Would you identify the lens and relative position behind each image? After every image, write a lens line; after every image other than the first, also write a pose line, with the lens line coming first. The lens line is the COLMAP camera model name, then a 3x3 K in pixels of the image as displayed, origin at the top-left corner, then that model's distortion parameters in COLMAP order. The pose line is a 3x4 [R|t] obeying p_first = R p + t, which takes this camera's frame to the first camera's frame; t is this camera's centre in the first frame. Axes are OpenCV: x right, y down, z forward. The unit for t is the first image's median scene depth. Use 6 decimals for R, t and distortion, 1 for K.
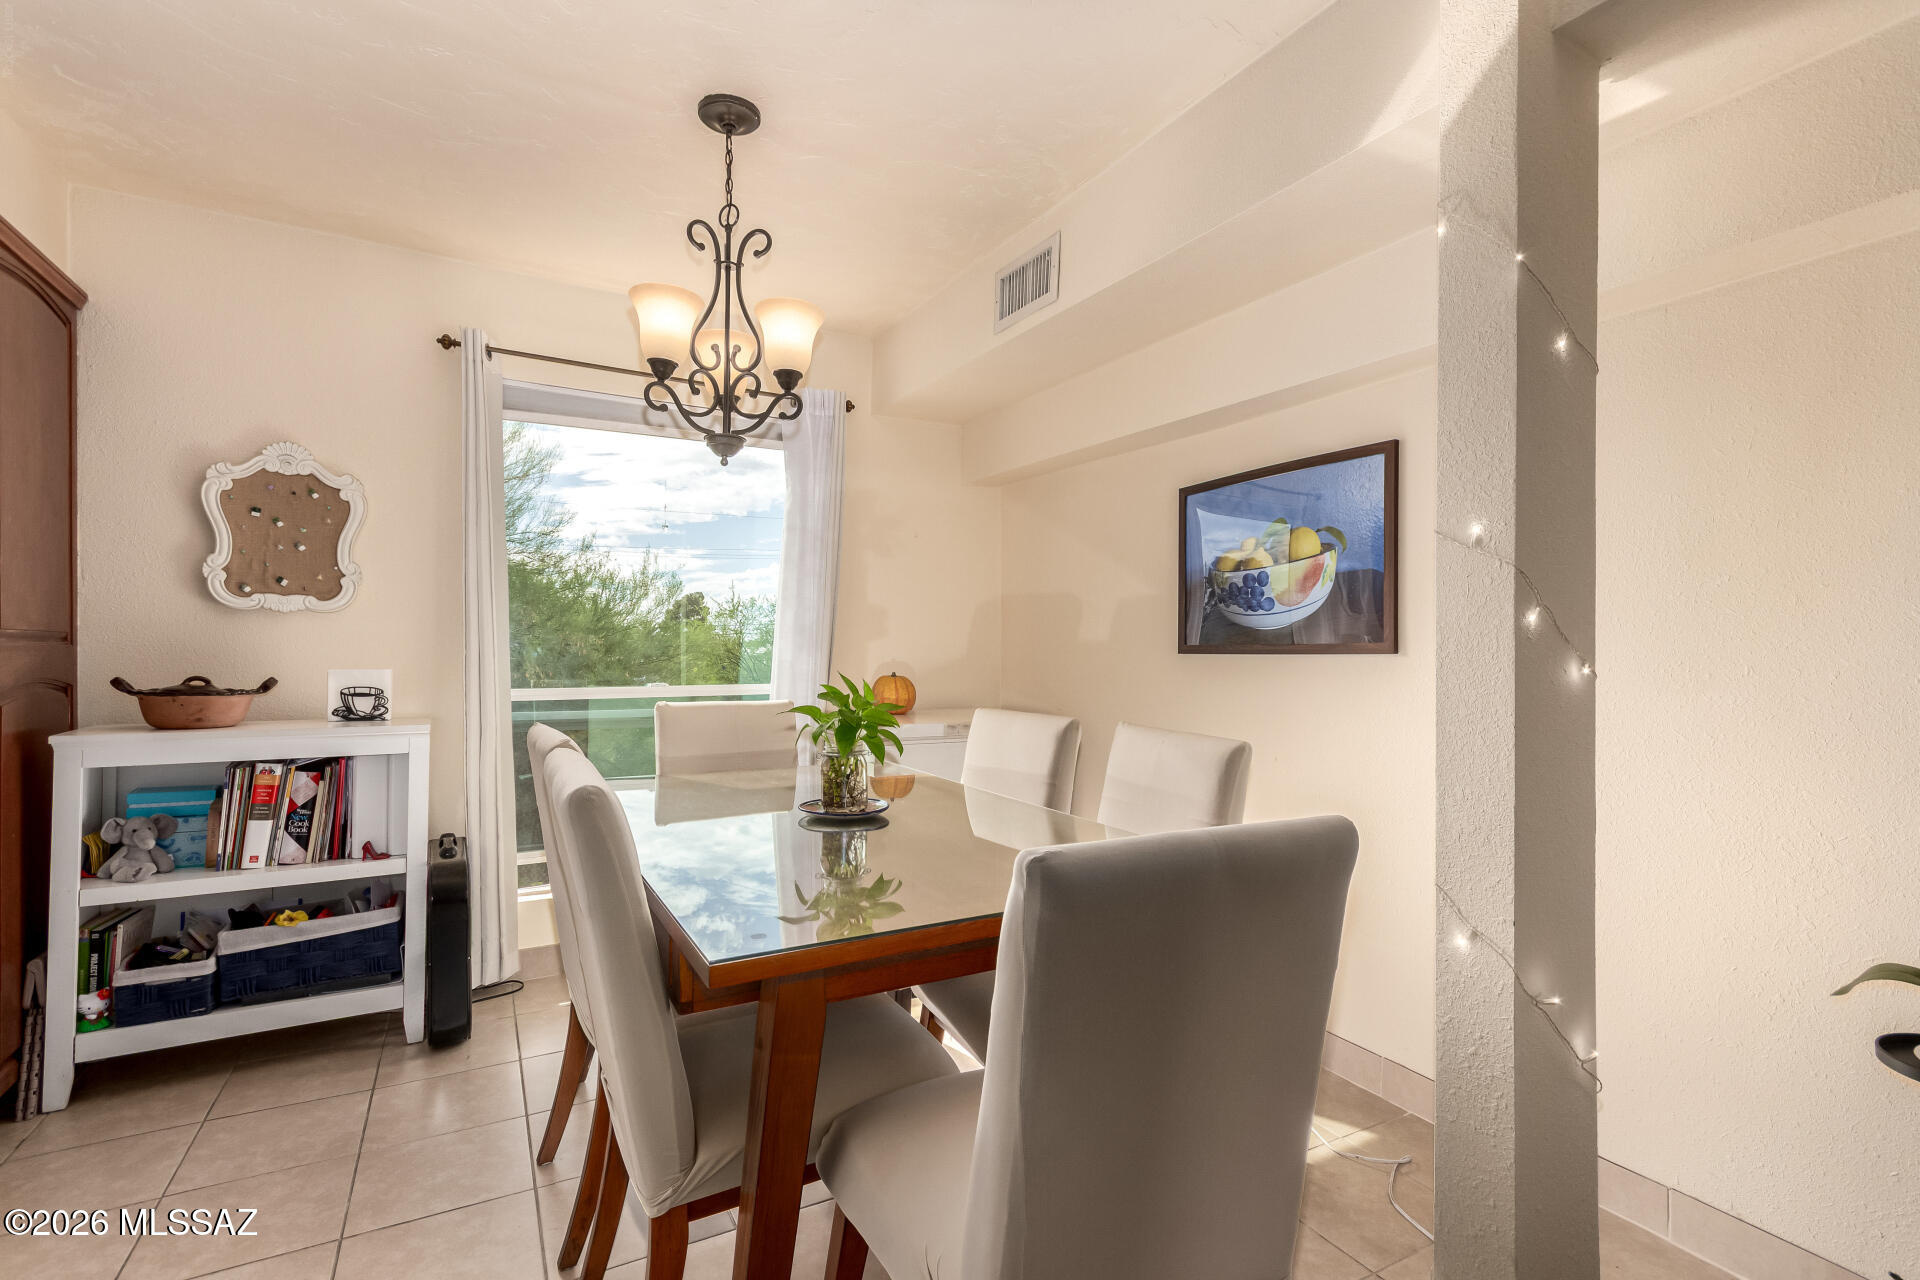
lens RADIAL K [[889.5, 0, 950.1], [0, 889.5, 642.8], [0, 0, 1]] dist [0.013935, -0.001009]
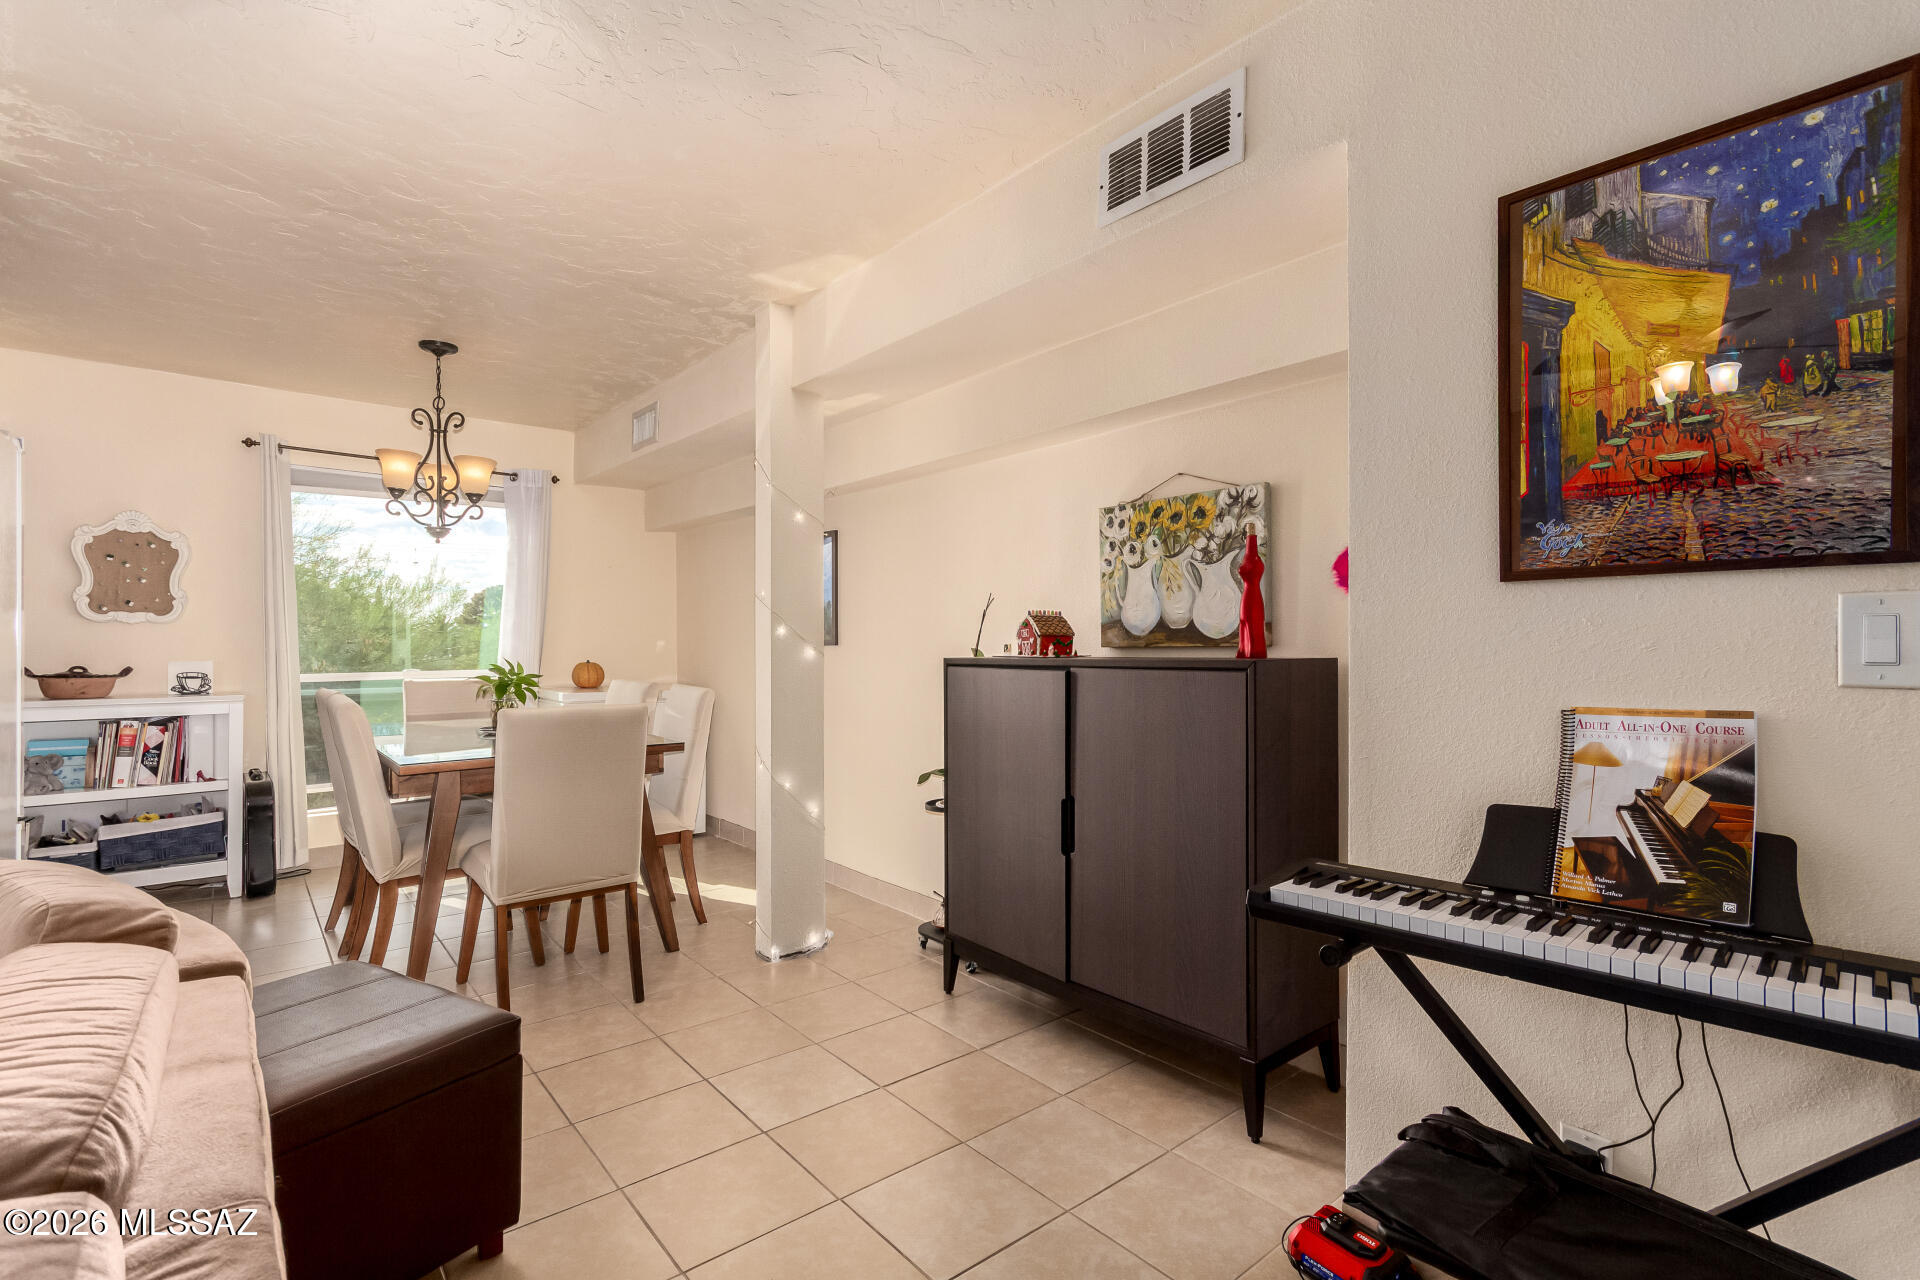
lens RADIAL K [[889.5, 0, 956.4], [0, 889.5, 643.1], [0, 0, 1]] dist [0.013935, -0.001009]
pose [[0.981863, -0.007322, 0.189452, 0.361603], [0.005783, 0.999946, 0.008678, -0.007134], [-0.189505, -0.007425, 0.981852, -0.811565]]
